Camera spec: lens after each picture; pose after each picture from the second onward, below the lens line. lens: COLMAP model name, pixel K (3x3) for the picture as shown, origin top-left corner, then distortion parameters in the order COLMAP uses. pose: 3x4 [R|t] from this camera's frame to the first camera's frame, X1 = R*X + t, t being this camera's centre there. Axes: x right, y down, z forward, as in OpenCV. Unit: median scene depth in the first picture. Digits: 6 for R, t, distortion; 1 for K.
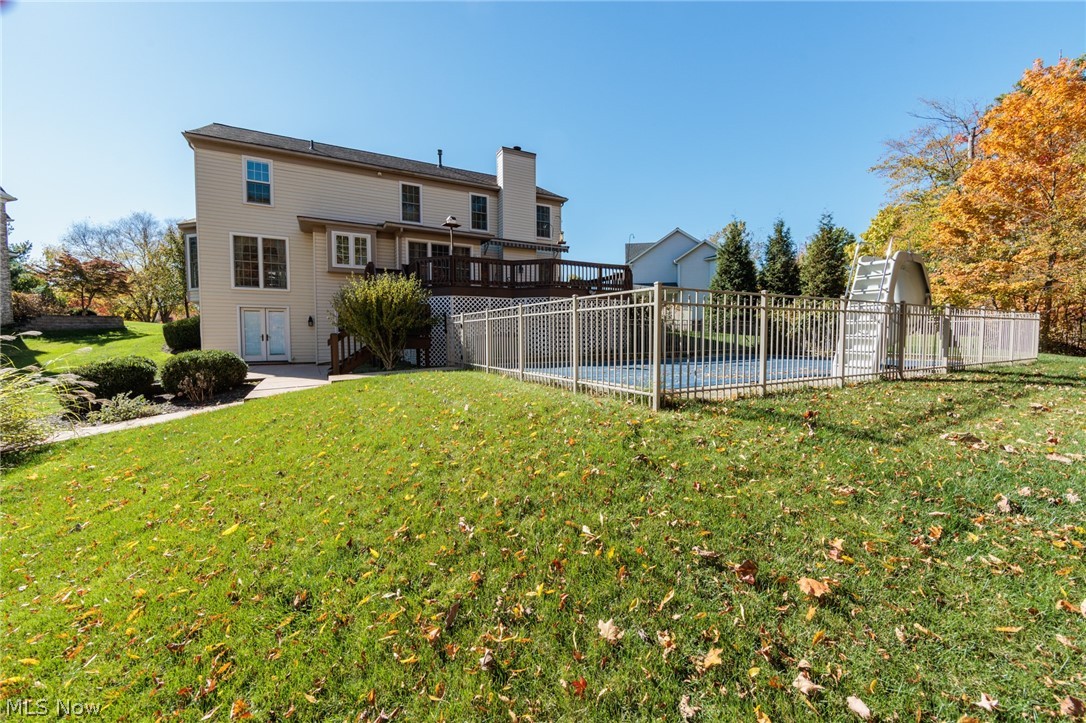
lens RADIAL K [[429.6, 0, 547.1], [0, 429.6, 362.0], [0, 0, 1]] dist [-0.003284, -0.000838]
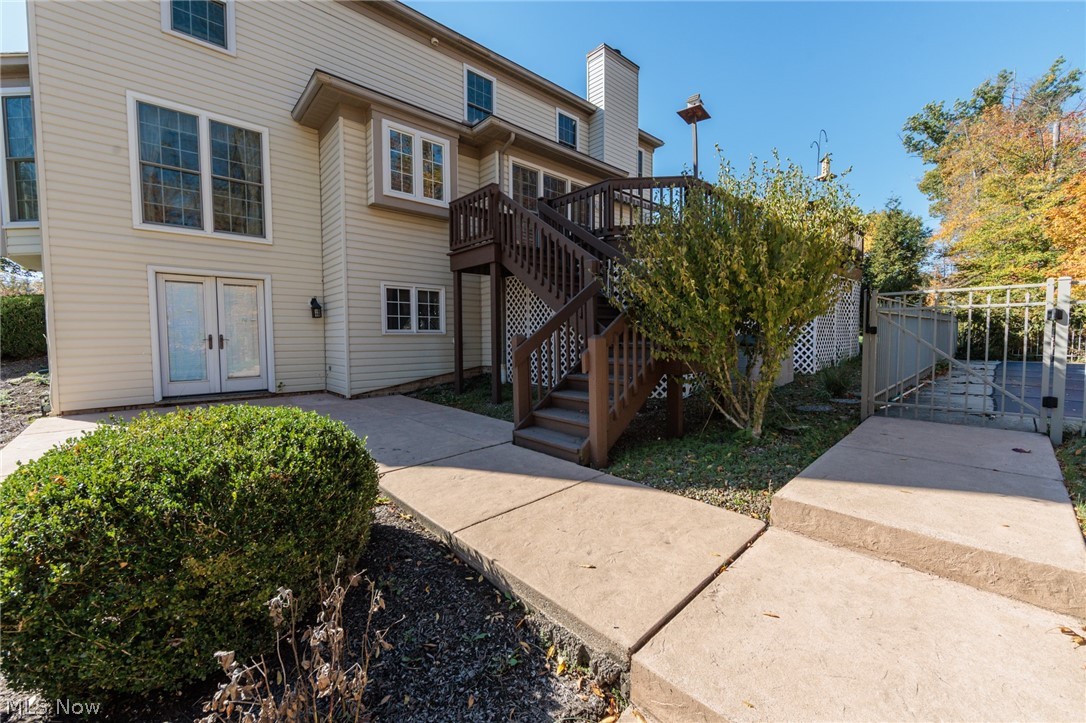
lens RADIAL K [[429.6, 0, 539.8], [0, 429.6, 358.1], [0, 0, 1]] dist [-0.003284, -0.000838]
pose [[0.970974, -0.010717, 0.238945, -0.436113], [0.008841, 0.999921, 0.008925, -0.041081], [-0.239022, -0.006554, 0.970992, 0.479146]]
